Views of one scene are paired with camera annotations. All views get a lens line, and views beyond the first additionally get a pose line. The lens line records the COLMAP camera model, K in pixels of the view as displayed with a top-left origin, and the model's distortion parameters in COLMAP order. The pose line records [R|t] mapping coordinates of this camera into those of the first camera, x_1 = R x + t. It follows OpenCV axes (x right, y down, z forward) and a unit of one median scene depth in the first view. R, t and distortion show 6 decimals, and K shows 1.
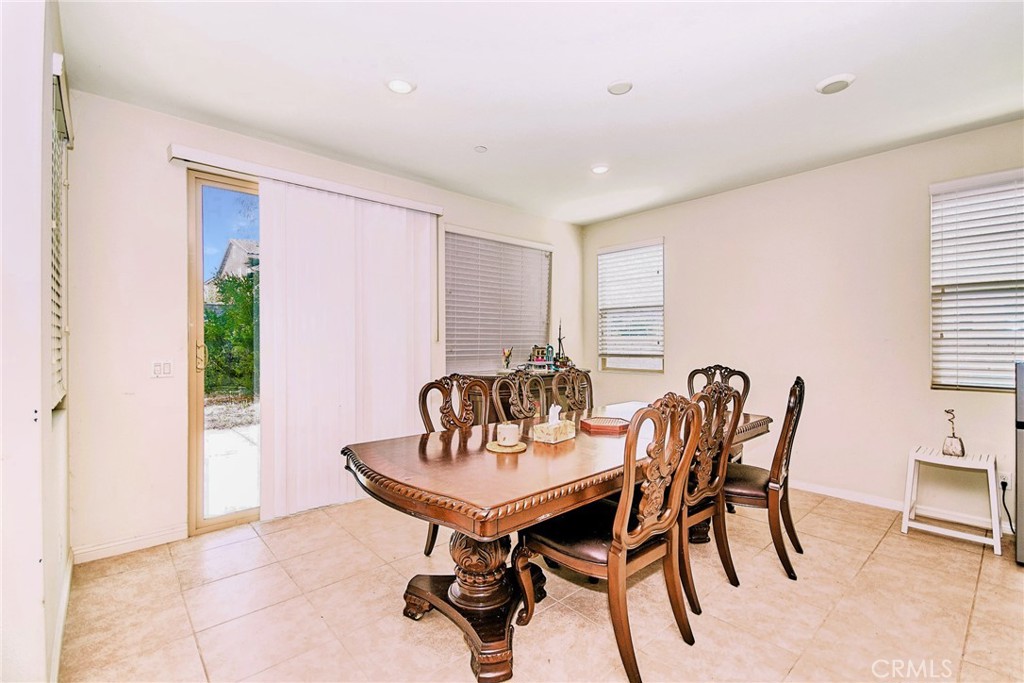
lens RADIAL K [[464.3, 0, 514.5], [0, 464.3, 336.2], [0, 0, 1]] dist [-0.001648, -0.000503]
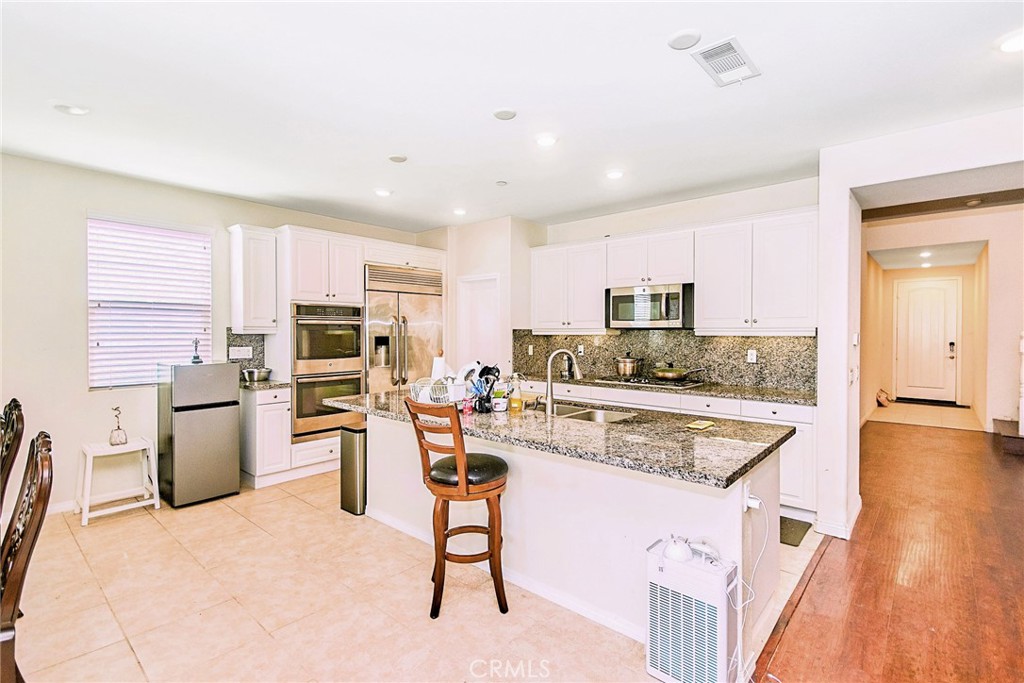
lens RADIAL K [[464.3, 0, 514.4], [0, 464.3, 340.1], [0, 0, 1]] dist [-0.001648, -0.000503]
pose [[-0.107822, -0.013049, 0.994085, -0.359916], [-0.007943, 0.999893, 0.012264, -0.037024], [-0.994138, -0.006574, -0.107914, 0.112047]]
